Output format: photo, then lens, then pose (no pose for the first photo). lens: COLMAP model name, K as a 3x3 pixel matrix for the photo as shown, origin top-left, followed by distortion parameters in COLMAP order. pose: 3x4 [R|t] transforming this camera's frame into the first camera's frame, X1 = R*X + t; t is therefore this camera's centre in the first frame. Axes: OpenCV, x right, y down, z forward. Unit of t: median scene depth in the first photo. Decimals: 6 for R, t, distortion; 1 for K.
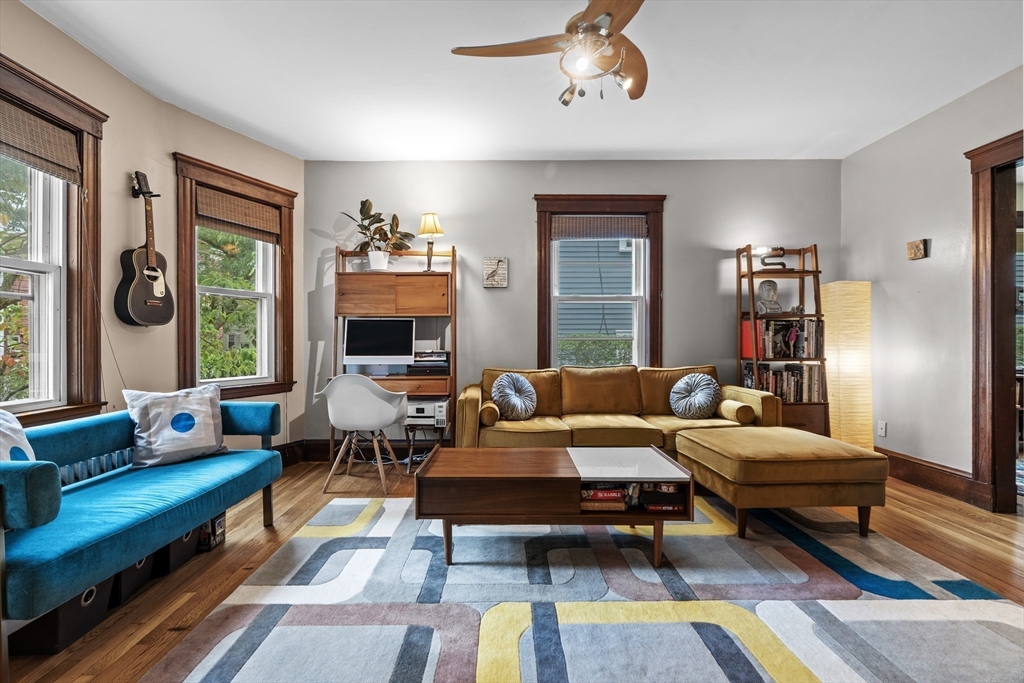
lens RADIAL K [[470.1, 0, 470.0], [0, 470.1, 351.3], [0, 0, 1]] dist [-0.011350, 0.004526]
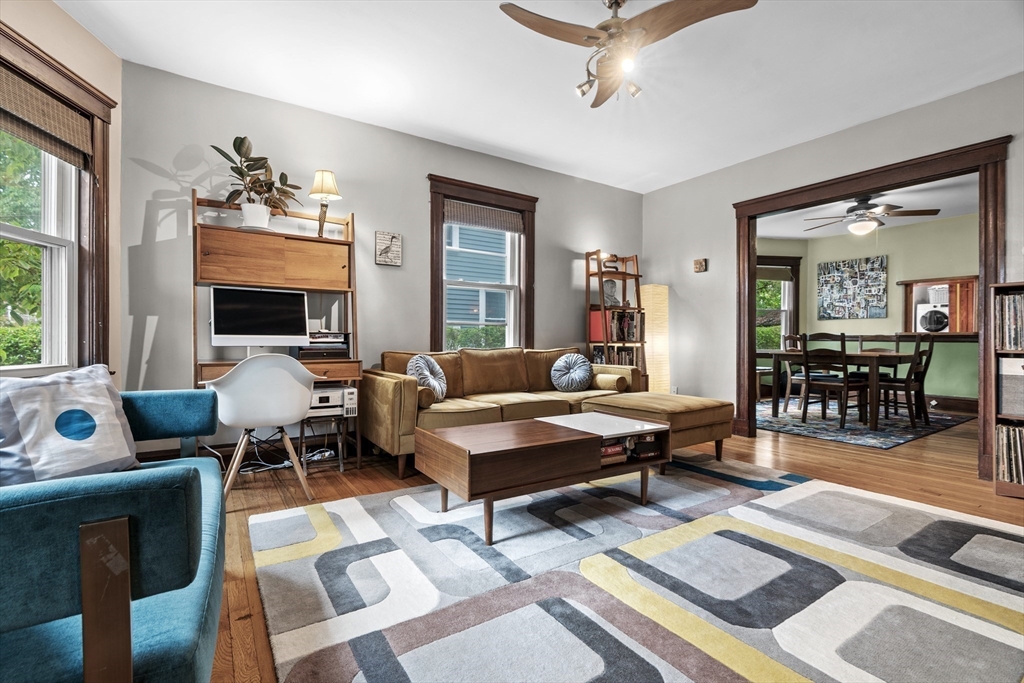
lens RADIAL K [[470.1, 0, 506.7], [0, 470.1, 346.5], [0, 0, 1]] dist [-0.011350, 0.004526]
pose [[0.830764, 0.000719, 0.556625, -0.354433], [0.000799, 0.999997, -0.002485, 0.037363], [-0.556625, 0.002509, 0.830760, 0.126701]]
